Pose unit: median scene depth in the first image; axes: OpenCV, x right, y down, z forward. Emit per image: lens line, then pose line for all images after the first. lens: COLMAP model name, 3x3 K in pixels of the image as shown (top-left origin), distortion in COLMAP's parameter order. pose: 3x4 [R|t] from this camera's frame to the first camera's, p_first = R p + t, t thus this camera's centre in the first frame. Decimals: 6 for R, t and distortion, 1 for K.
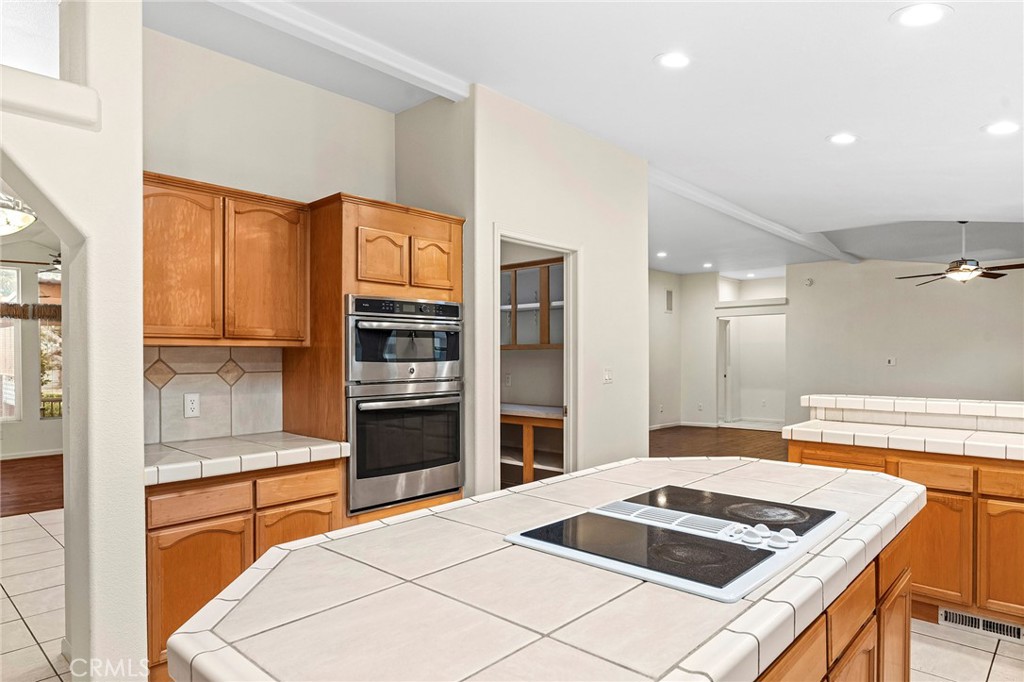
lens RADIAL K [[600.3, 0, 513.7], [0, 600.3, 358.9], [0, 0, 1]] dist [0.001102, -0.000005]
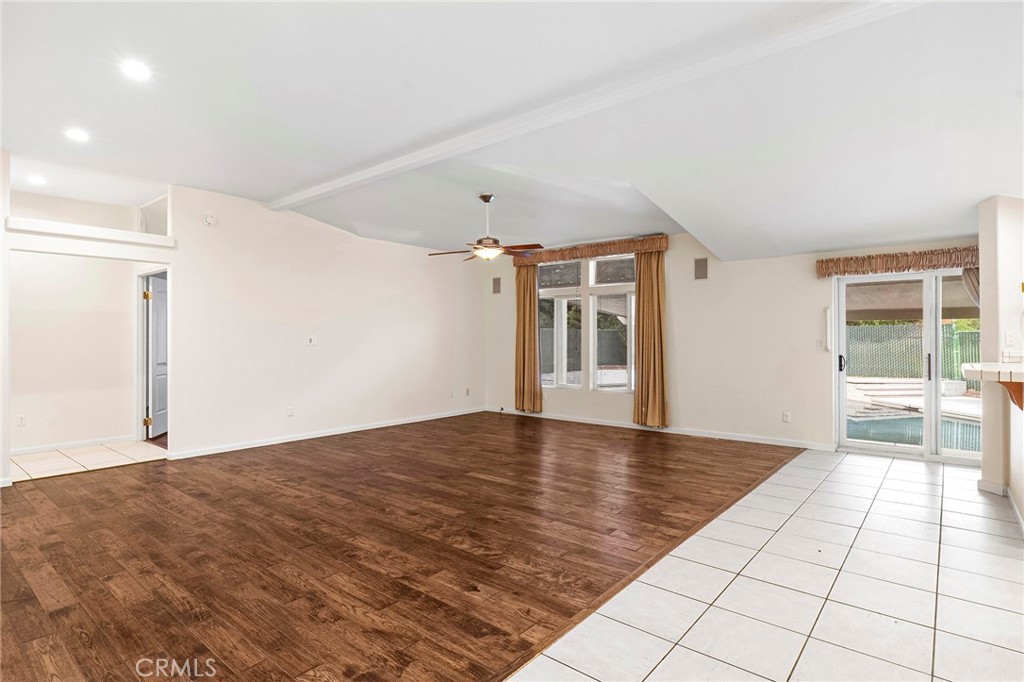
lens RADIAL K [[524.0, 0, 513.1], [0, 524.0, 349.5], [0, 0, 1]] dist [-0.001934, -0.000463]
pose [[-0.065290, -0.012054, 0.997794, -0.102956], [0.012670, 0.999836, 0.012908, 0.009884], [-0.997786, 0.013485, -0.065127, 0.678255]]
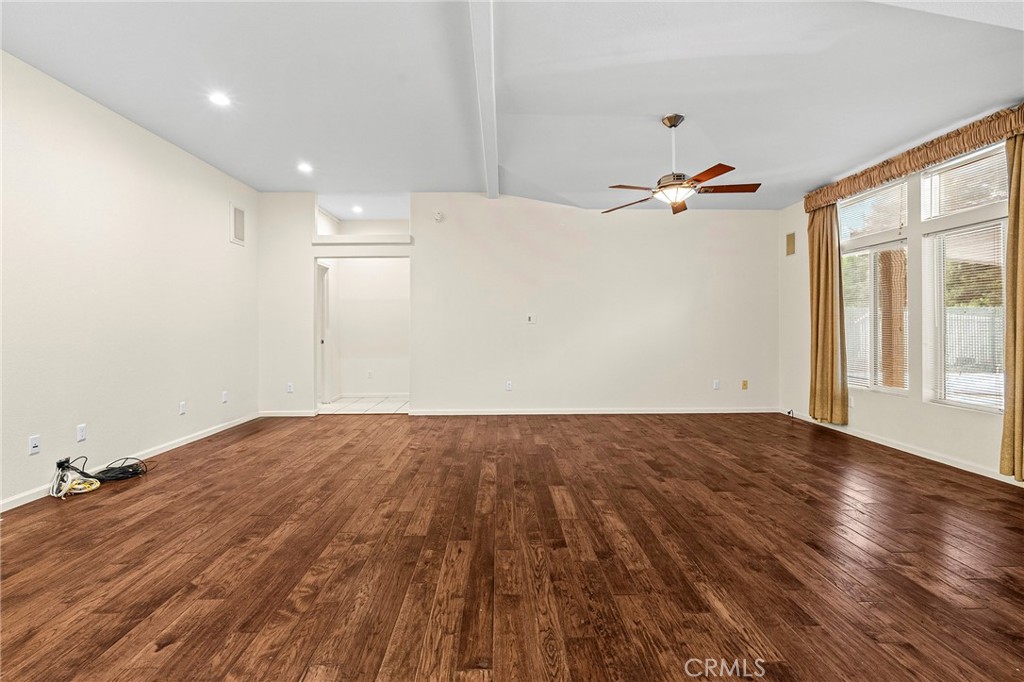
lens RADIAL K [[468.0, 0, 512.0], [0, 468.0, 341.0], [0, 0, 1]] dist [-0.004573, 0.000193]
pose [[0.707883, -0.014800, 0.706174, 0.122756], [0.004309, 0.999852, 0.016636, 0.021865], [-0.706316, -0.008734, 0.707843, 0.484027]]
